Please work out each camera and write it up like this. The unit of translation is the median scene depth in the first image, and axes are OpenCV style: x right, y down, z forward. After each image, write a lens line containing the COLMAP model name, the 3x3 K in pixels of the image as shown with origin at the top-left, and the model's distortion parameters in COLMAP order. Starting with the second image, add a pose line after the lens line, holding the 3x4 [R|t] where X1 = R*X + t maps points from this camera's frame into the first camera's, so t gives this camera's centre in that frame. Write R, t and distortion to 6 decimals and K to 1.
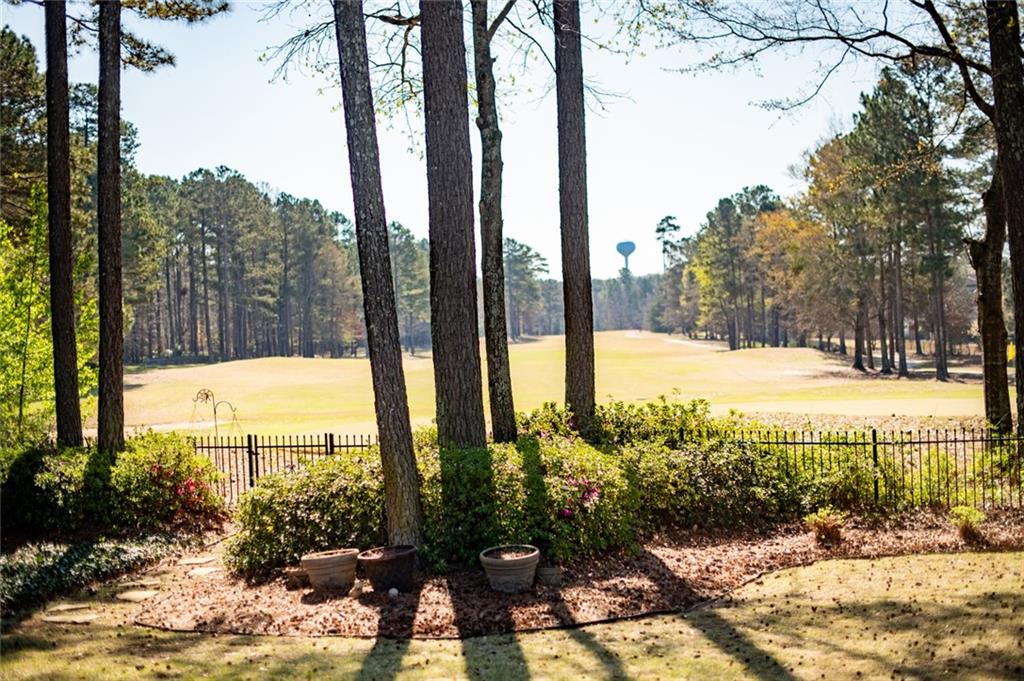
lens RADIAL K [[1460.1, 0, 512.0], [0, 1460.1, 339.6], [0, 0, 1]] dist [-0.139342, 0.000000]
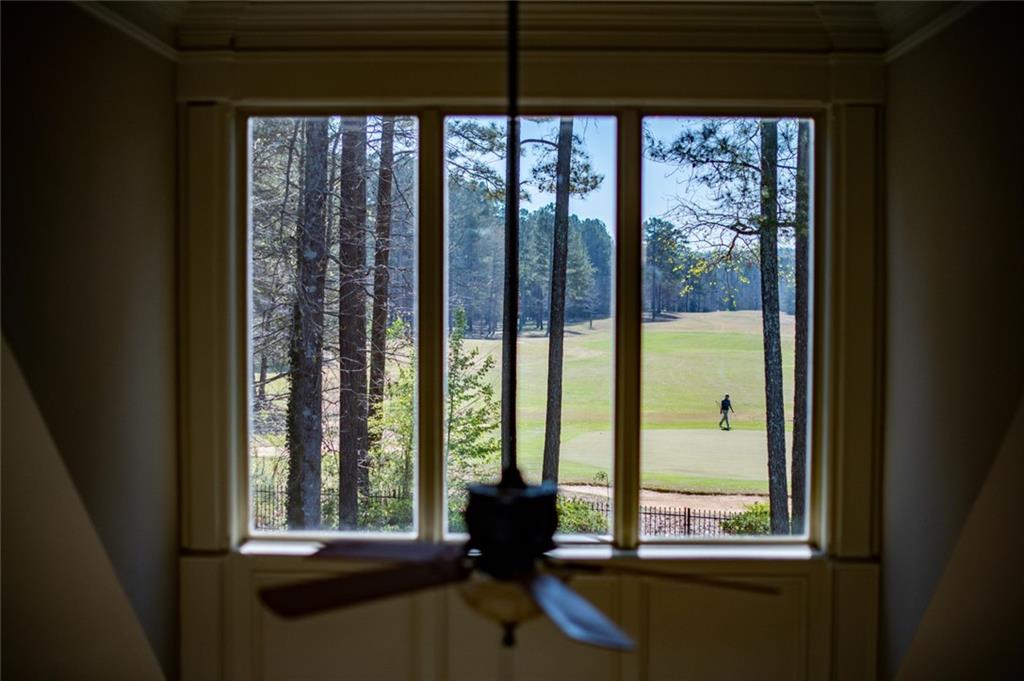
lens RADIAL K [[1460.1, 0, 512.8], [0, 1460.1, 339.5], [0, 0, 1]] dist [-0.139342, 0.000000]
pose [[0.994673, 0.056387, -0.086287, -0.185692], [-0.054252, 0.998165, 0.026902, -0.143036], [0.087645, -0.022078, 0.995907, -0.534303]]
